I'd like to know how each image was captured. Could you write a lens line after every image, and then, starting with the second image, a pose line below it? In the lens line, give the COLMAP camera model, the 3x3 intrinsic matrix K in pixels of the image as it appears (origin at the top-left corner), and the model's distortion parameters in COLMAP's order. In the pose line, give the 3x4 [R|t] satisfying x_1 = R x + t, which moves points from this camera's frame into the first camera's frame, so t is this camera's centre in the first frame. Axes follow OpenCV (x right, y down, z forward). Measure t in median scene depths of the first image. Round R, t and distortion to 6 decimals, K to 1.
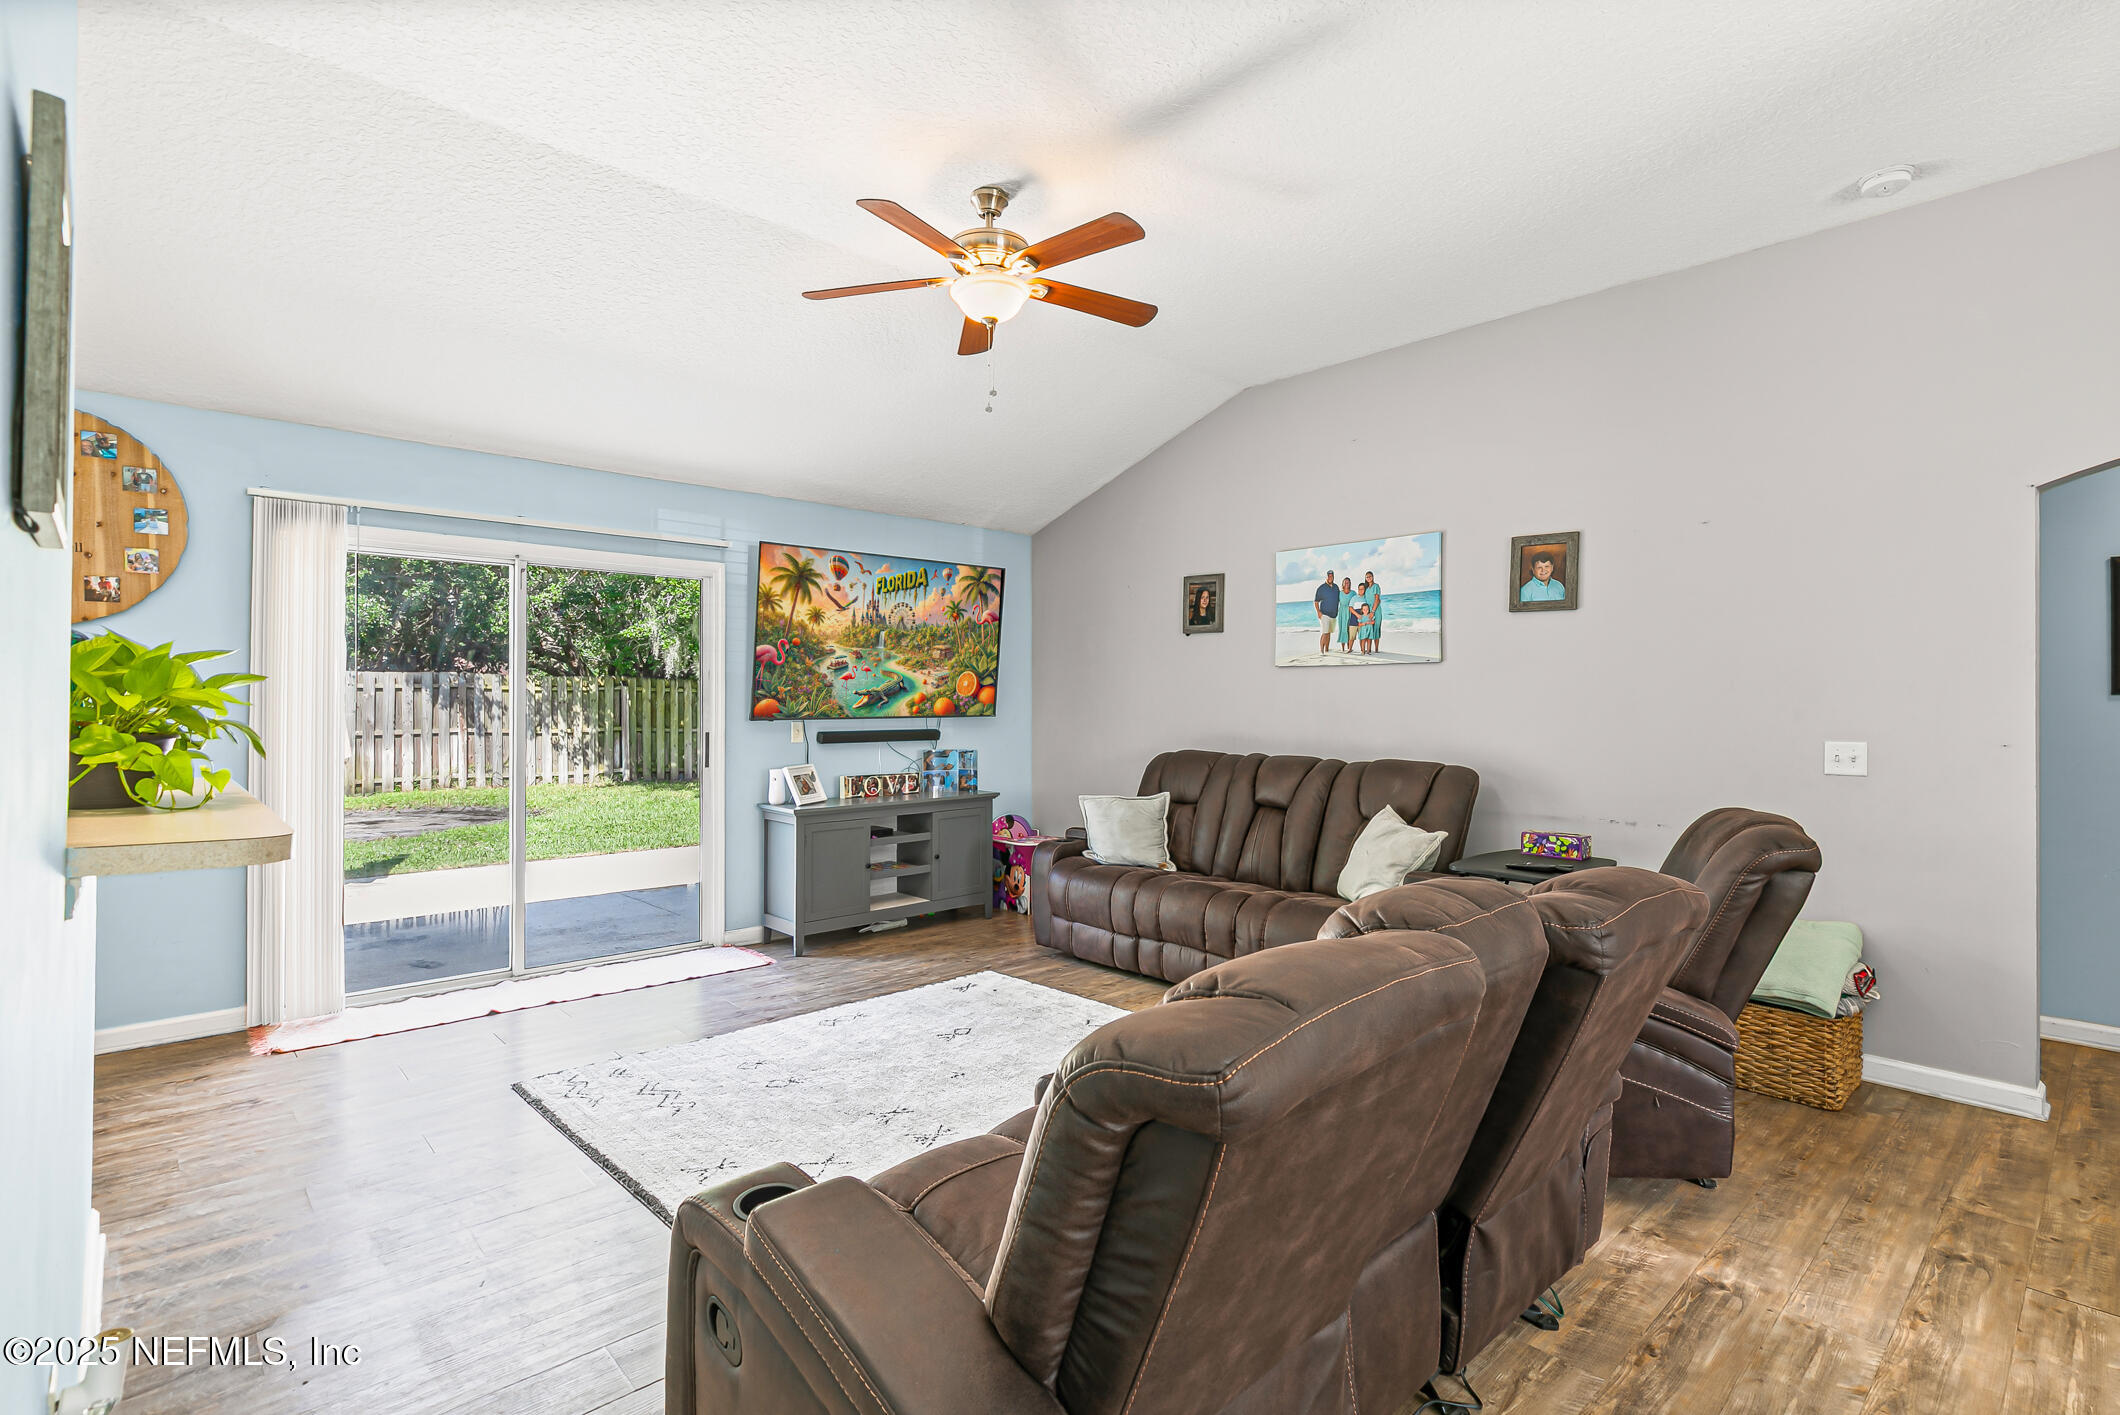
lens RADIAL K [[977.8, 0, 1052.6], [0, 977.8, 697.1], [0, 0, 1]] dist [0.010314, -0.000758]
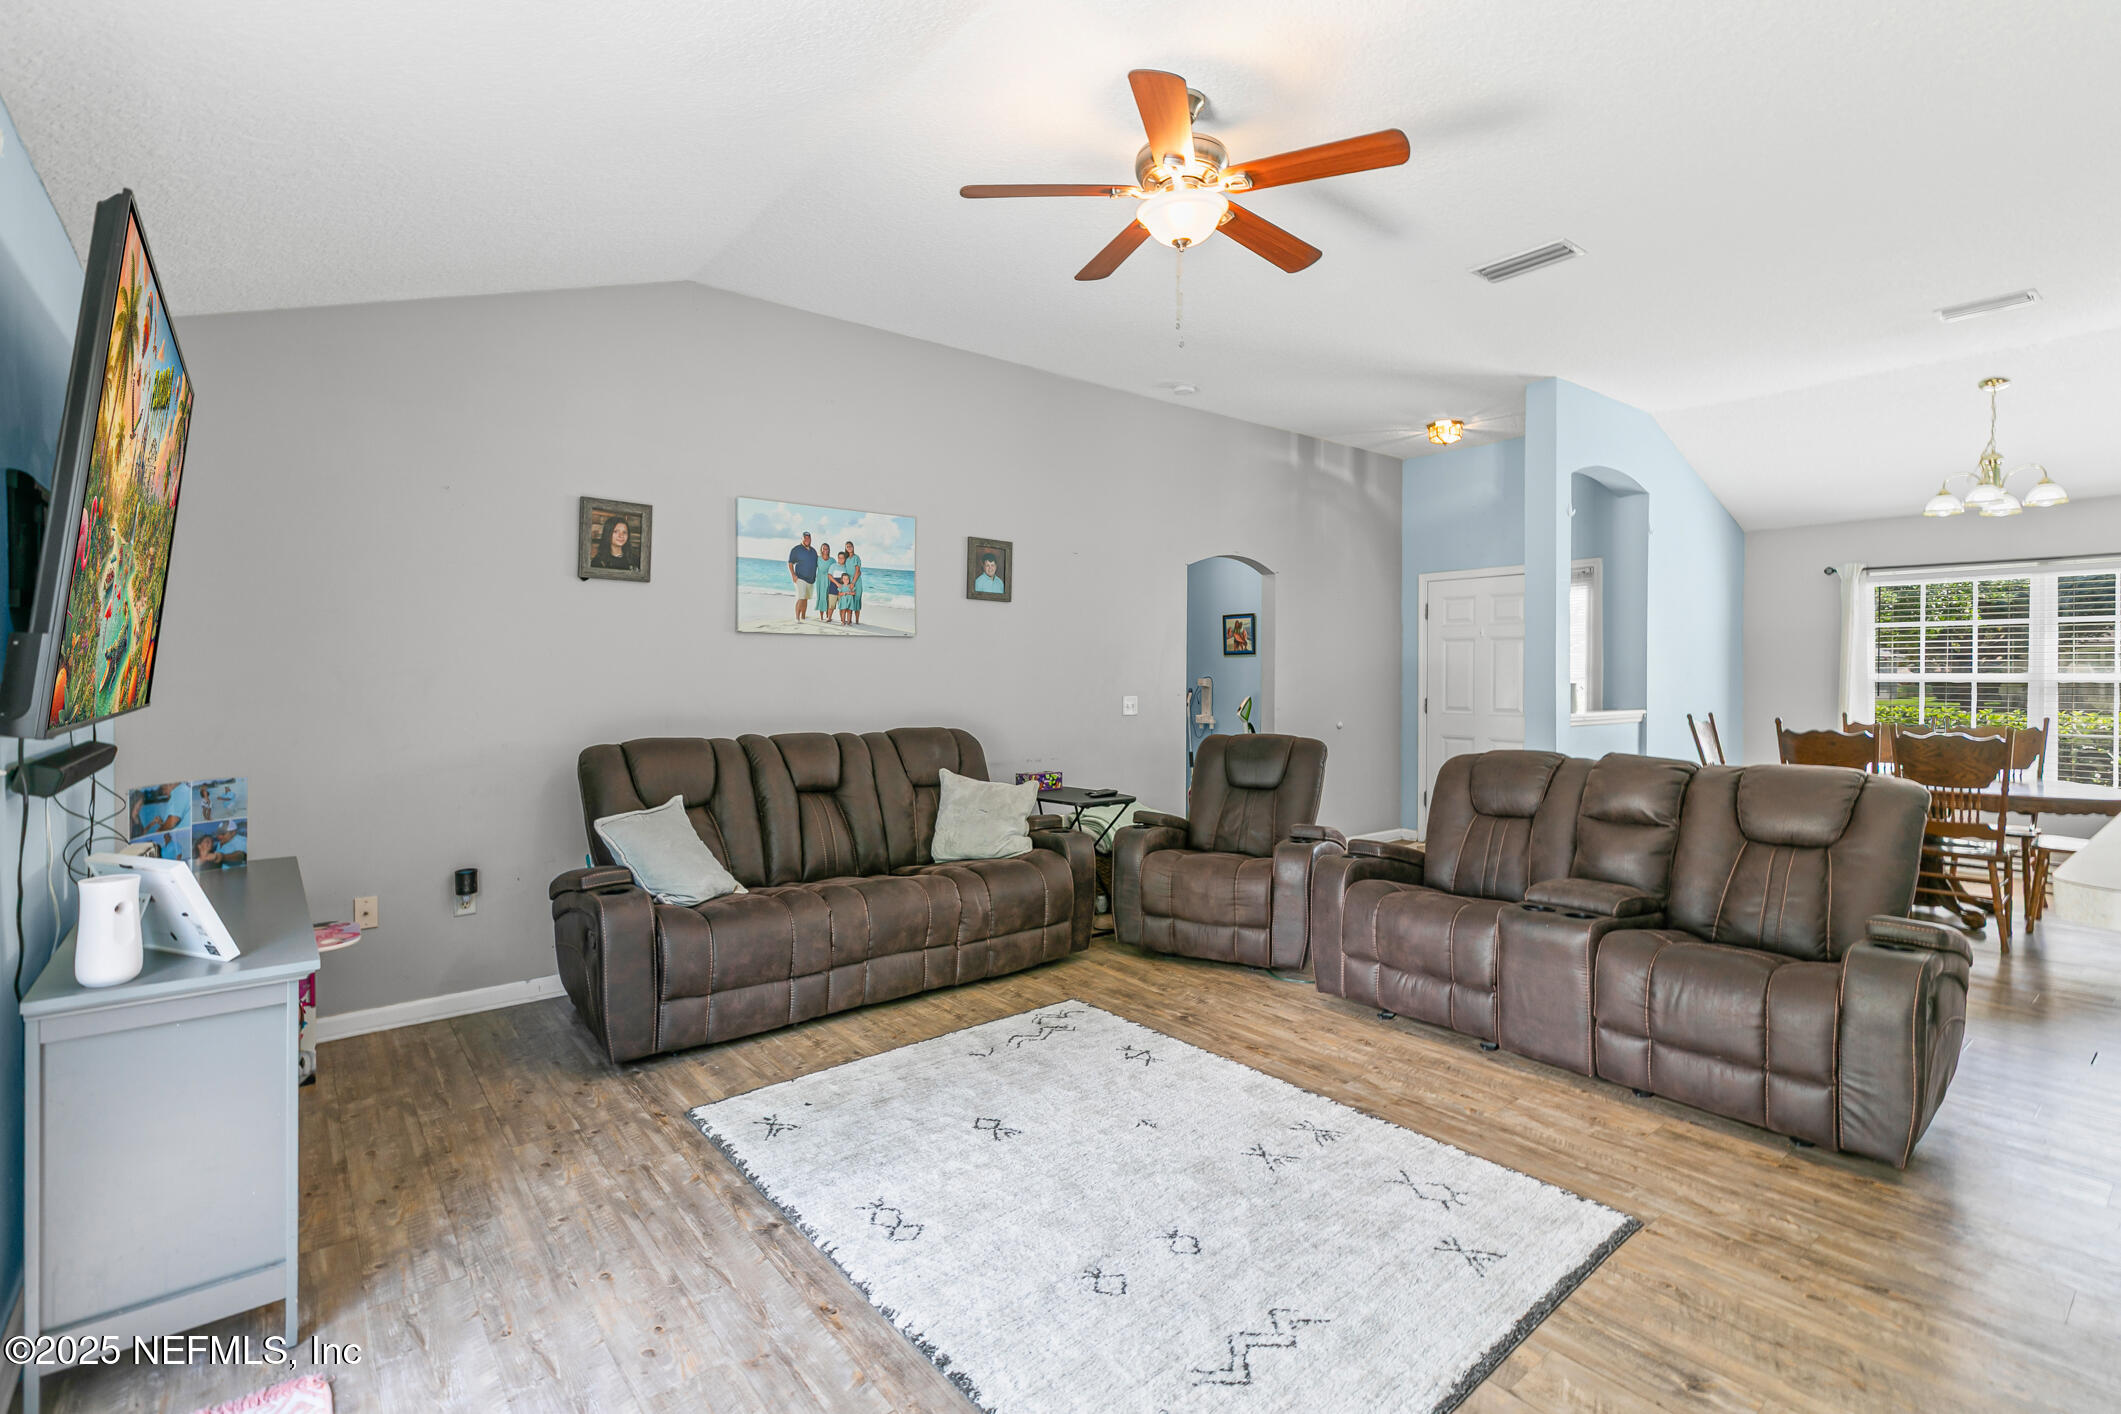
lens RADIAL K [[978.3, 0, 1073.8], [0, 978.3, 683.5], [0, 0, 1]] dist [0.010314, -0.000758]
pose [[0.073636, -0.013463, 0.997194, -0.642482], [-0.004814, 0.999892, 0.013855, 0.000442], [-0.997274, -0.005820, 0.073563, 0.694311]]
